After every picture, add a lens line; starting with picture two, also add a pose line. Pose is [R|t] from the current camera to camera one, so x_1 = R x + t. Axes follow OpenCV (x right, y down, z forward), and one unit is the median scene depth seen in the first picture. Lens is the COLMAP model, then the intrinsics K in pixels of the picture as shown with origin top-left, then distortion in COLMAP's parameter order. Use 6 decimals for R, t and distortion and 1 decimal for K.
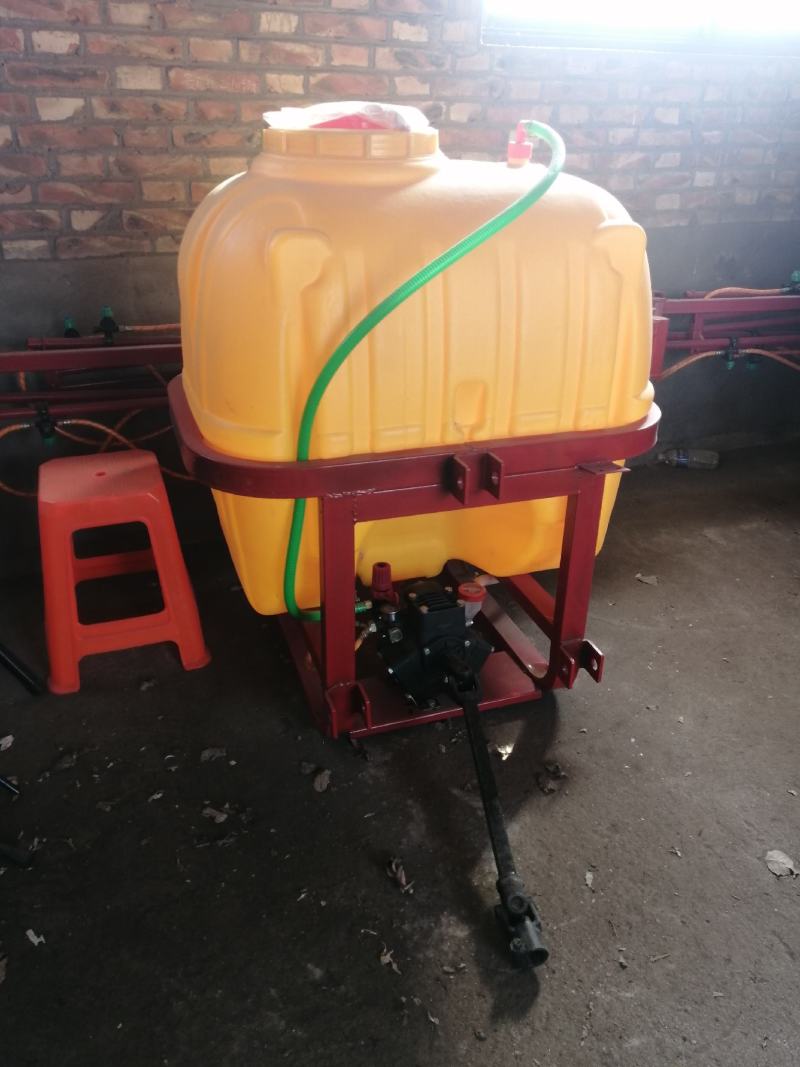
lens RADIAL K [[841.4, 0, 405.7], [0, 841.4, 537.7], [0, 0, 1]] dist [-0.013125, 0.050652]
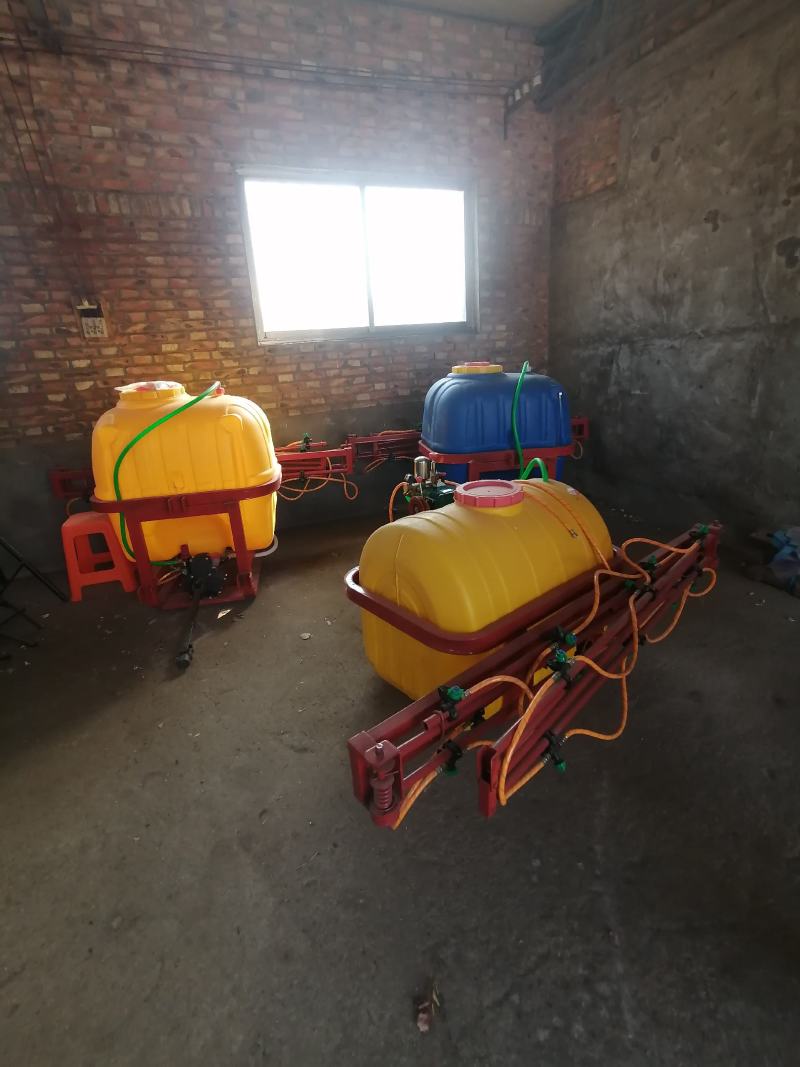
lens RADIAL K [[508.1, 0, 403.8], [0, 508.1, 526.5], [0, 0, 1]] dist [-0.002023, 0.011888]
pose [[0.996026, -0.058142, -0.067472, 0.653724], [0.049613, 0.991308, -0.121848, 0.179539], [0.073970, 0.118017, 0.990253, -0.460877]]
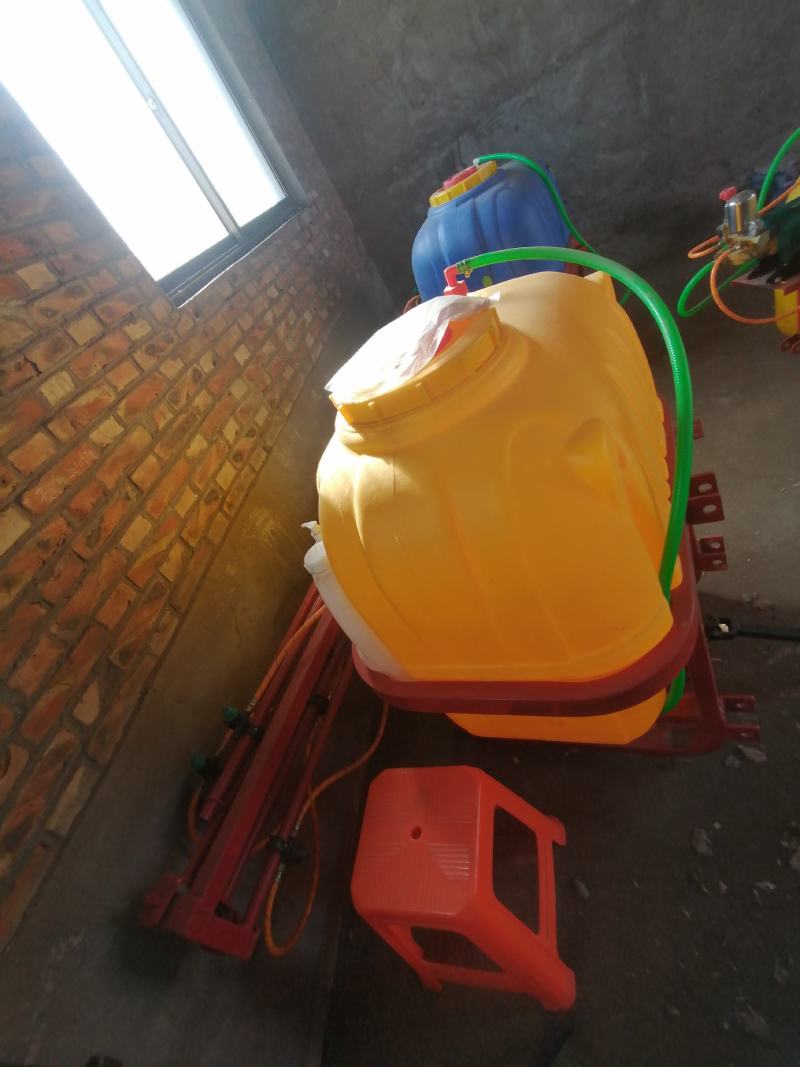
lens RADIAL K [[508.1, 0, 399.5], [0, 508.1, 532.3], [0, 0, 1]] dist [-0.002023, 0.011888]
pose [[0.448100, -0.732308, 0.512768, -0.372449], [0.761255, 0.613293, 0.210625, -0.352456], [-0.468720, 0.295966, 0.832290, 0.426908]]
